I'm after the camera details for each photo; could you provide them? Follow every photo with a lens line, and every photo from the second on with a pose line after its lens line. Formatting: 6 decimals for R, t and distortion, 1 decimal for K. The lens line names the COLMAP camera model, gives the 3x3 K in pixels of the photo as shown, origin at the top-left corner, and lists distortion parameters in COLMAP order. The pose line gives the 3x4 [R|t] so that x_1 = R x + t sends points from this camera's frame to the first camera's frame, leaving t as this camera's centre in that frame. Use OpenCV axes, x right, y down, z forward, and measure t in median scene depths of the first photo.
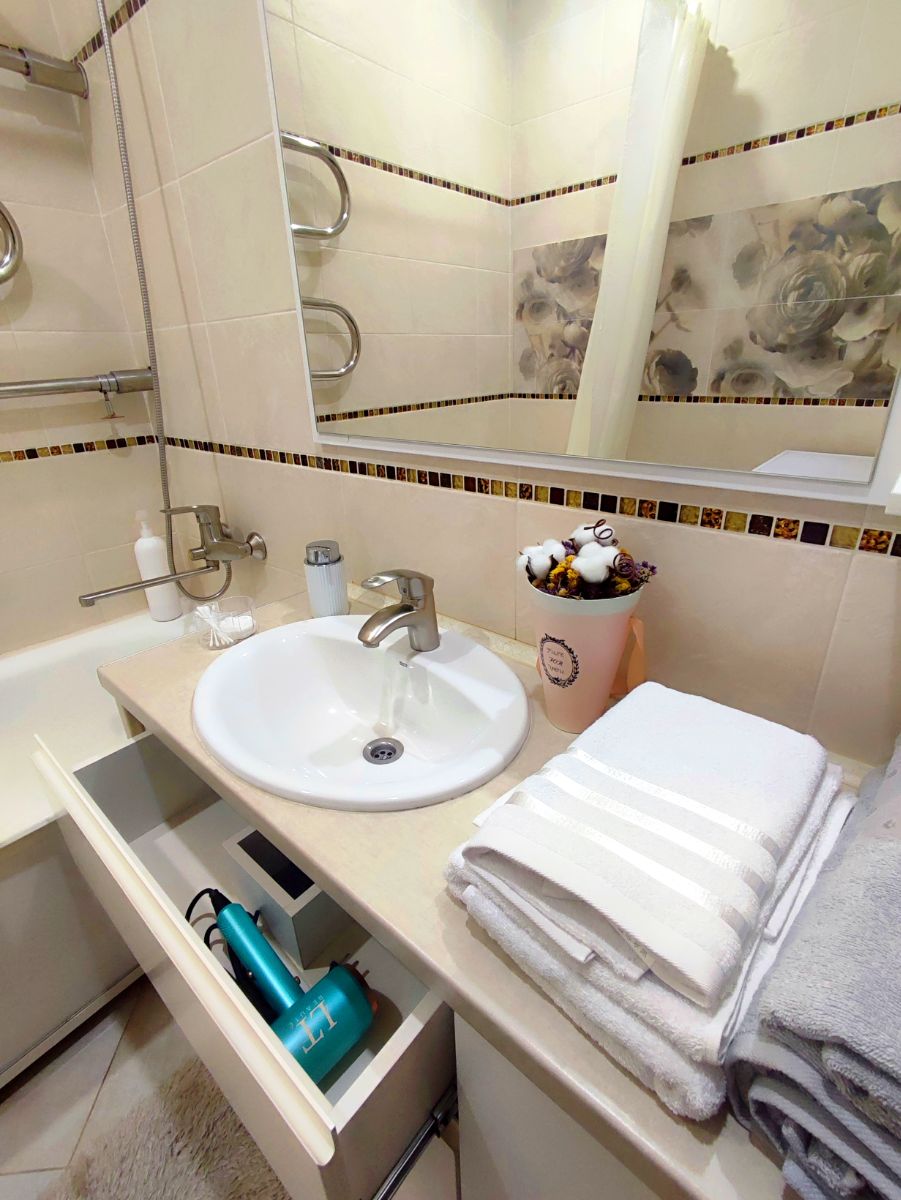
lens RADIAL K [[549.3, 0, 456.7], [0, 549.3, 597.5], [0, 0, 1]] dist [-0.000173, -0.000324]
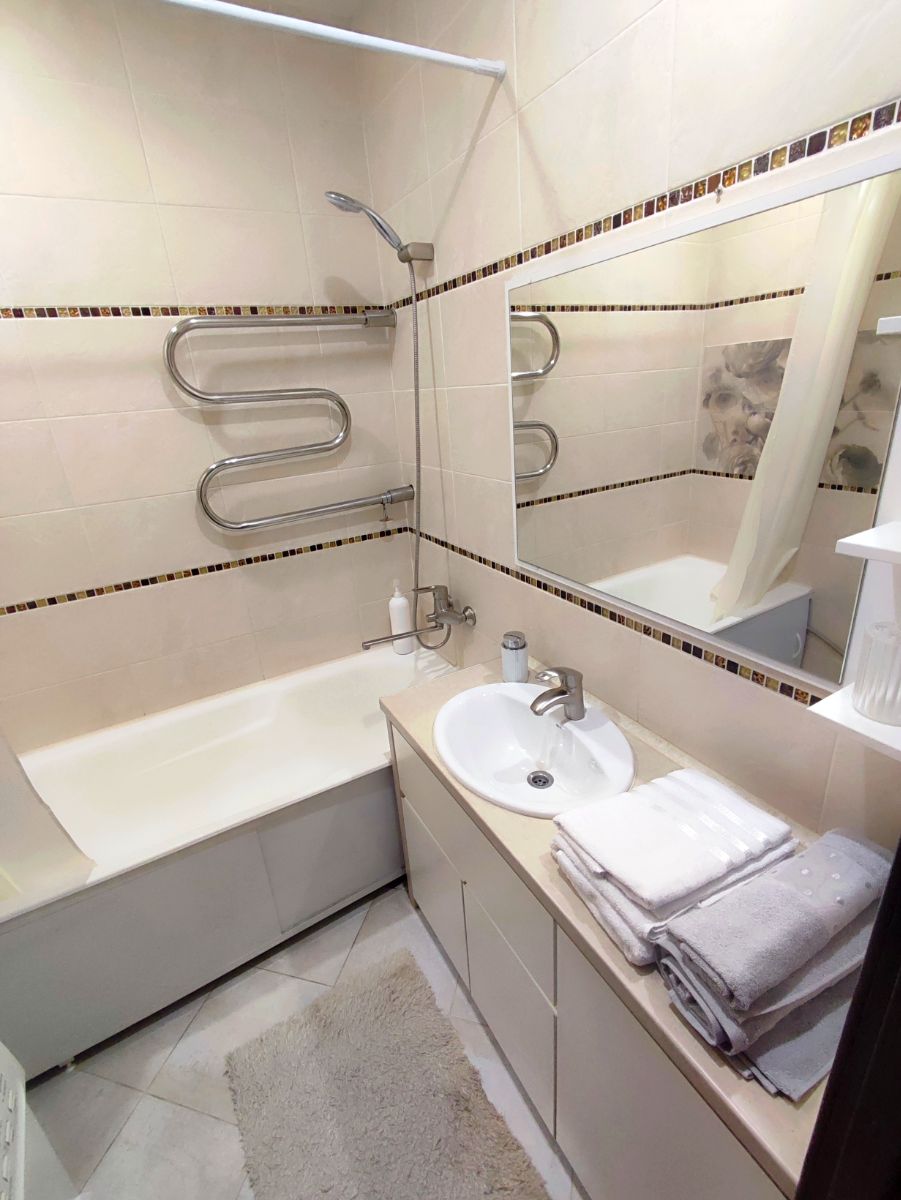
lens RADIAL K [[549.3, 0, 447.8], [0, 549.3, 592.0], [0, 0, 1]] dist [-0.000173, -0.000324]
pose [[0.934899, 0.085072, -0.344569, 0.067897], [-0.093086, 0.995635, -0.006751, -0.130852], [0.342490, 0.038386, 0.938737, -0.344236]]
